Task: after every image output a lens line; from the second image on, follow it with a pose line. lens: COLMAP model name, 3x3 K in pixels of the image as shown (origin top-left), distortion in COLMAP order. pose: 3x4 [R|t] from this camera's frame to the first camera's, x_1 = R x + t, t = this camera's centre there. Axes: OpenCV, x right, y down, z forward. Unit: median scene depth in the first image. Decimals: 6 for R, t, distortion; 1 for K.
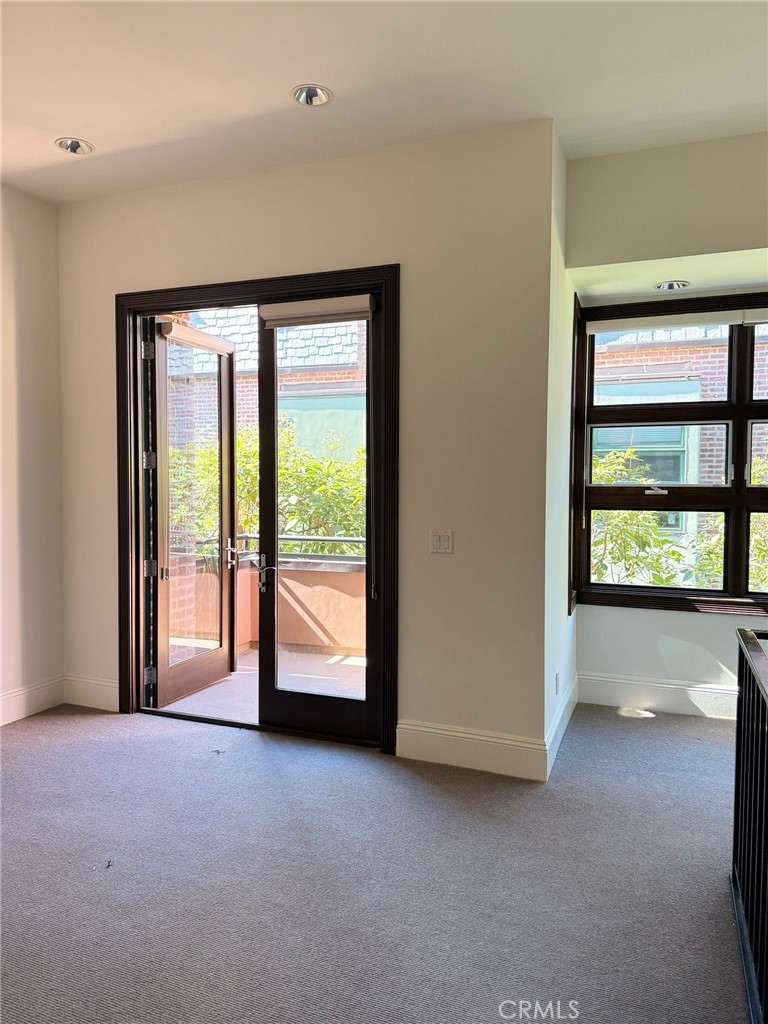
lens RADIAL K [[708.0, 0, 380.6], [0, 708.0, 503.0], [0, 0, 1]] dist [0.110852, -0.196427]
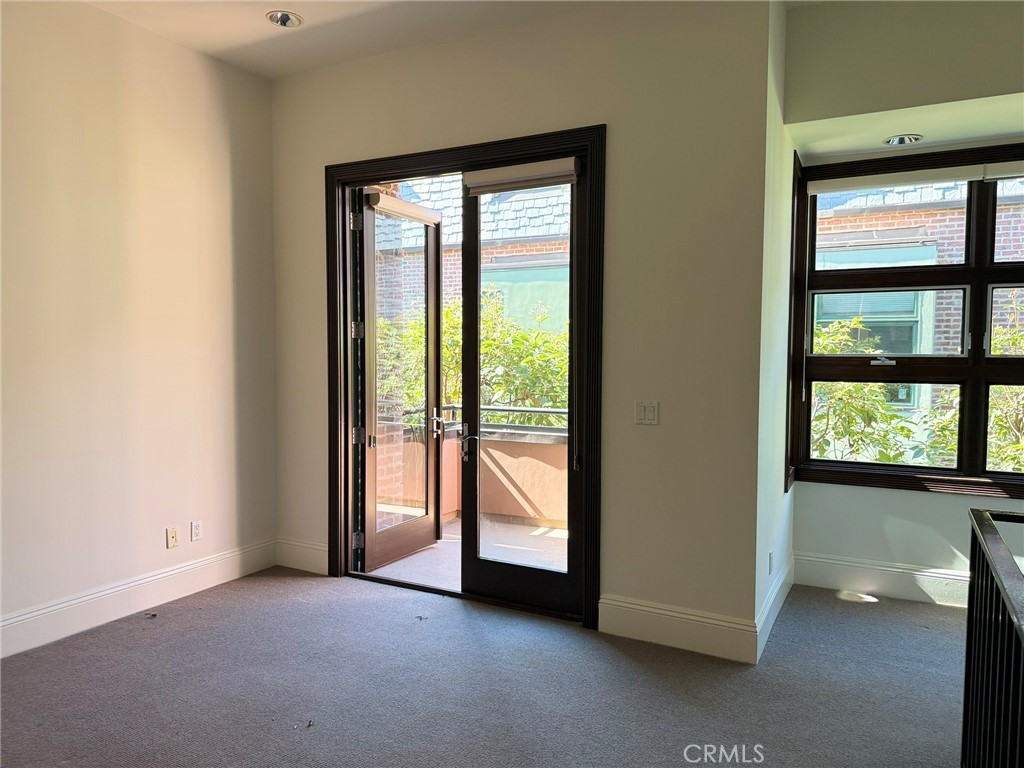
lens RADIAL K [[709.9, 0, 514.6], [0, 709.9, 386.9], [0, 0, 1]] dist [0.079096, -0.111279]
pose [[0.993805, 0.007018, -0.110918, 0.011200], [-0.005430, 0.999879, 0.014611, 0.005074], [0.111007, -0.013918, 0.993722, 0.015396]]
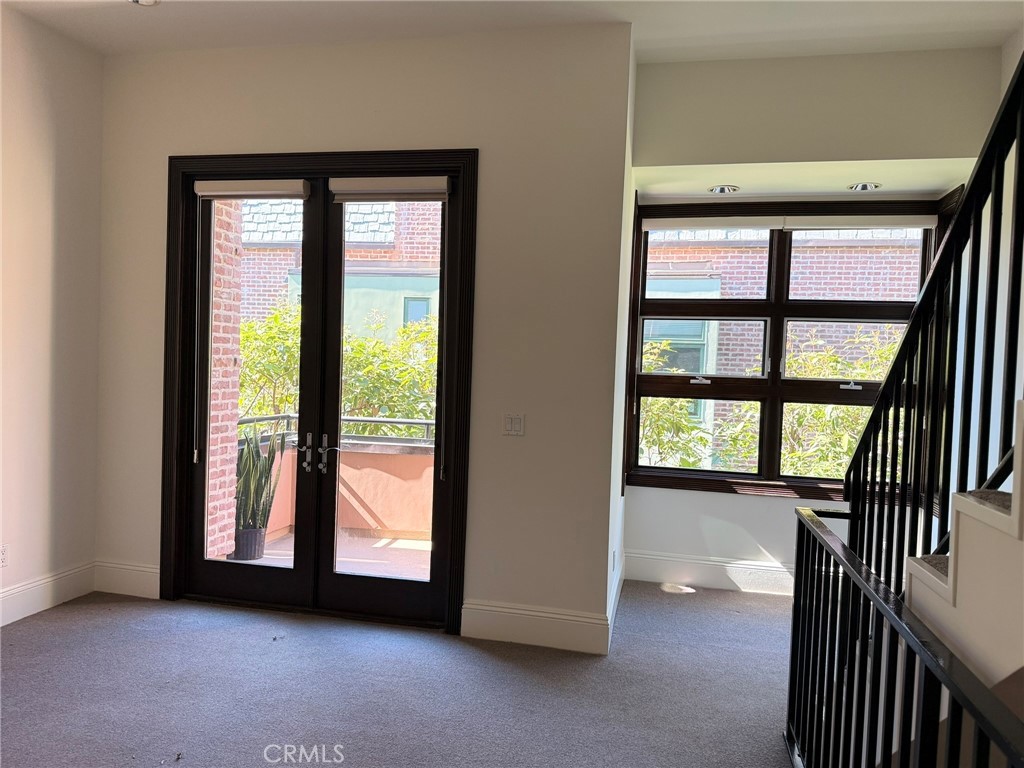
lens RADIAL K [[709.9, 0, 514.6], [0, 709.9, 386.9], [0, 0, 1]] dist [0.079096, -0.111279]
pose [[0.986182, 0.026403, 0.163550, -0.061532], [-0.026366, 0.999649, -0.002395, 0.002524], [-0.163556, -0.001950, 0.986532, -0.005307]]
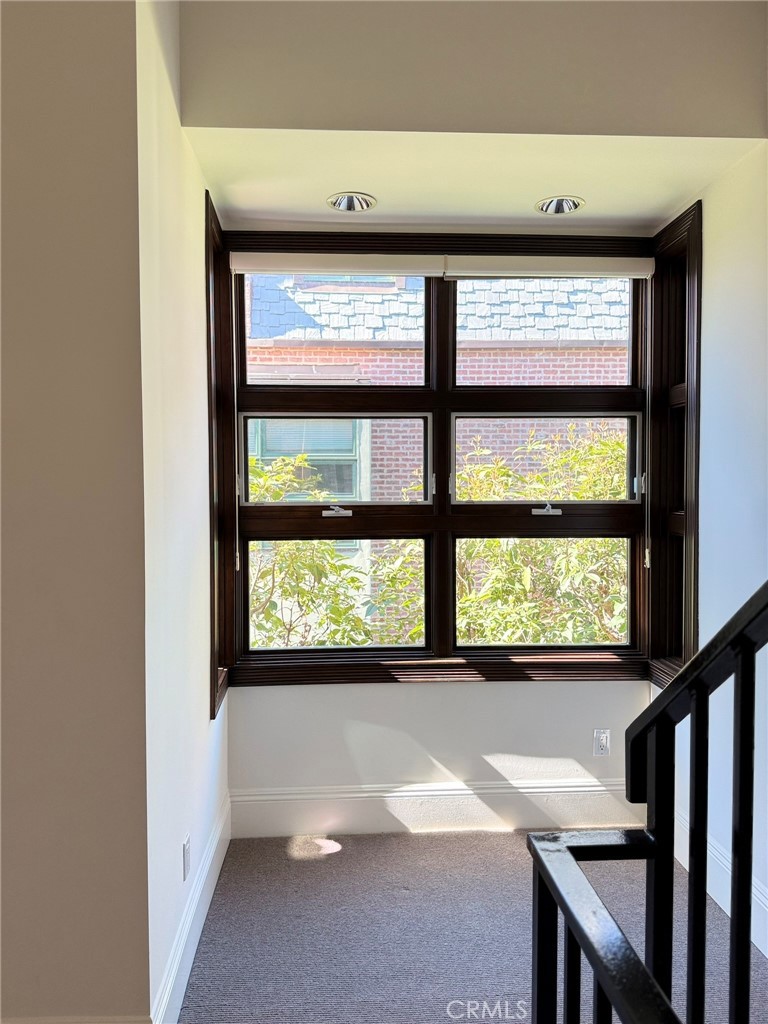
lens RADIAL K [[709.9, 0, 384.0], [0, 709.9, 512.0], [0, 0, 1]] dist [0.079096, -0.111279]
pose [[0.900692, -0.022242, 0.433889, 0.122204], [0.022840, 0.999732, 0.003835, -0.017254], [-0.433858, 0.006456, 0.900958, 0.346921]]
